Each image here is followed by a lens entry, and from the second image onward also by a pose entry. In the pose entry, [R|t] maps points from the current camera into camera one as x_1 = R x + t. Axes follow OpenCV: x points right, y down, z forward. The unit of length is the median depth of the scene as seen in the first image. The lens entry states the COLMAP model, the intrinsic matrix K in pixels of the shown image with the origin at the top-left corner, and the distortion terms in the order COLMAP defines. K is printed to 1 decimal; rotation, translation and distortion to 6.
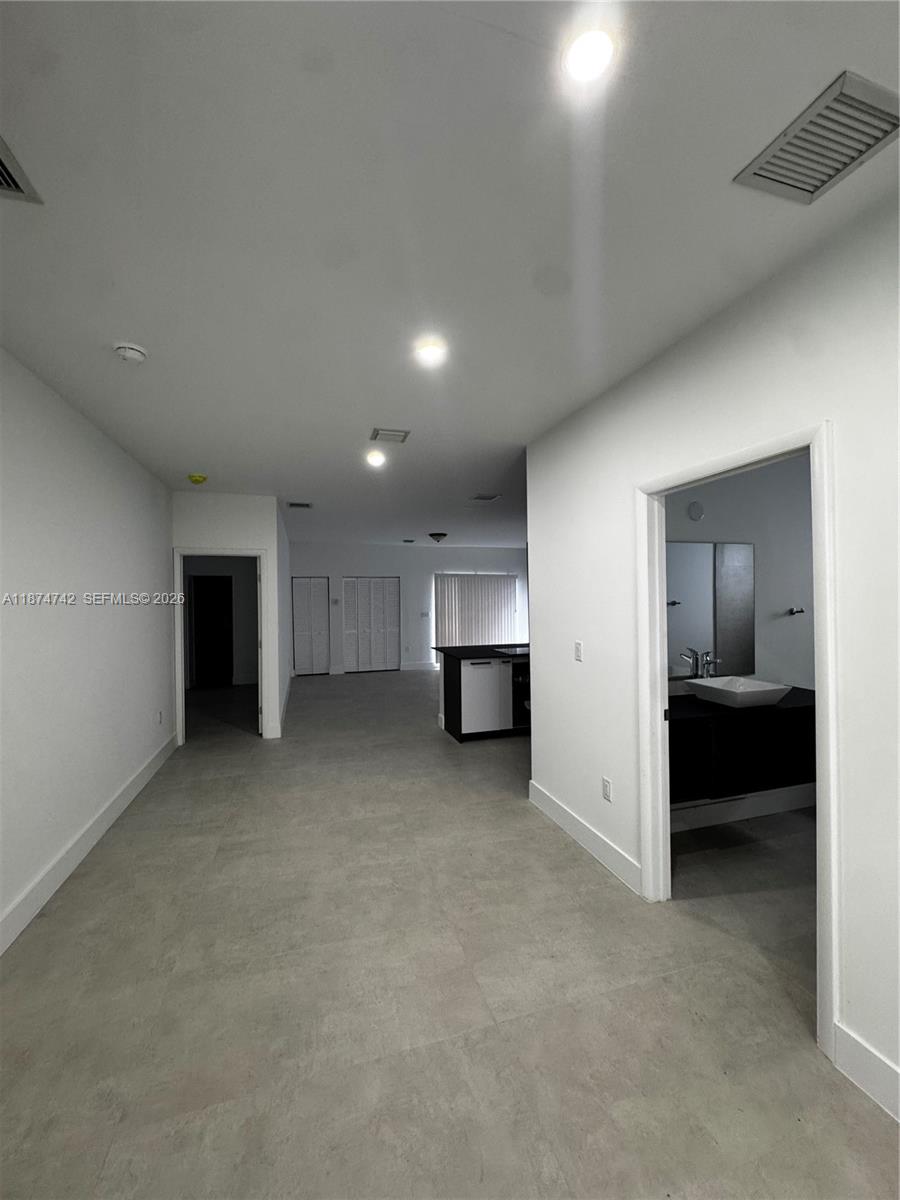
lens RADIAL K [[478.8, 0, 452.1], [0, 478.8, 598.3], [0, 0, 1]] dist [-0.002858, 0.000363]
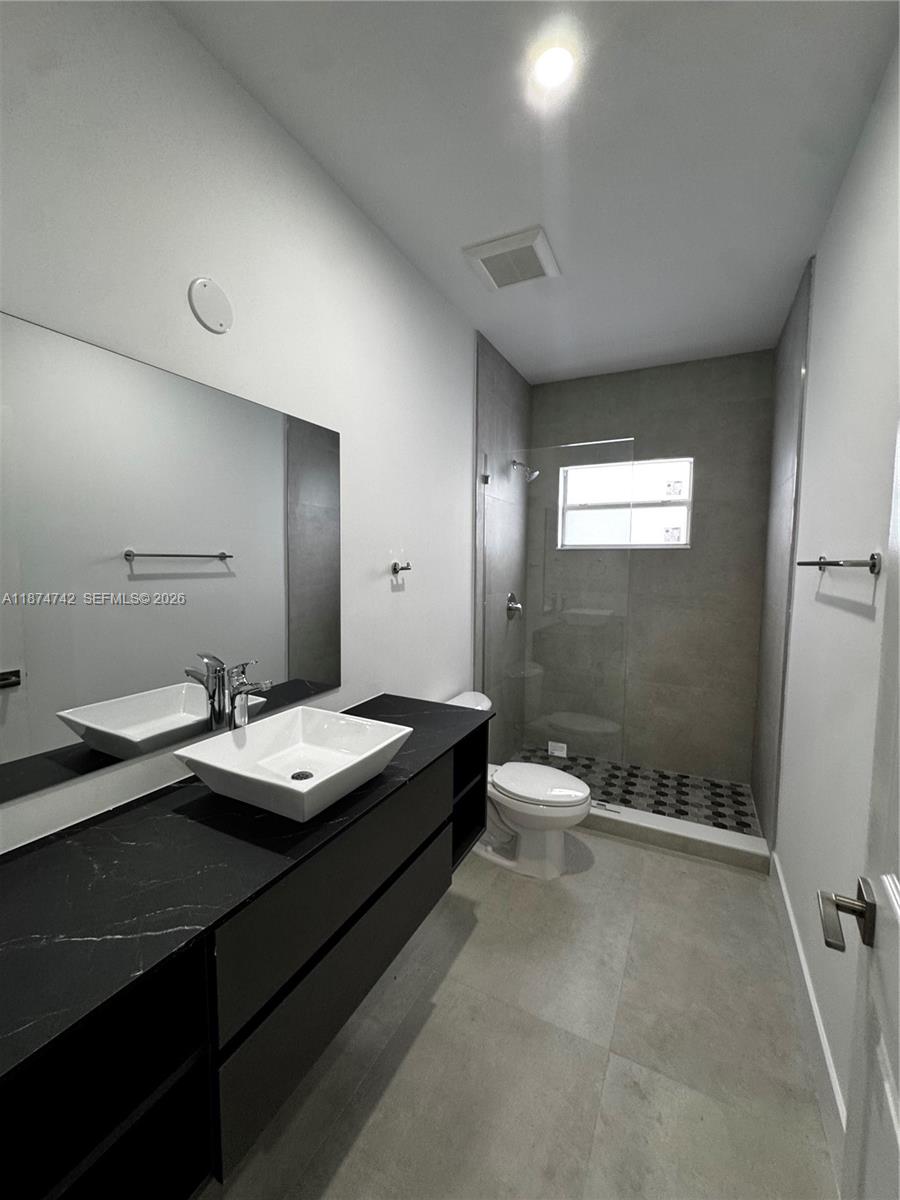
lens RADIAL K [[478.8, 0, 450.1], [0, 478.8, 600.0], [0, 0, 1]] dist [-0.002858, 0.000363]
pose [[0.698091, -0.031746, 0.715305, 0.334284], [-0.021615, 0.997627, 0.065371, 0.026988], [-0.715682, -0.061096, 0.695749, 0.537091]]
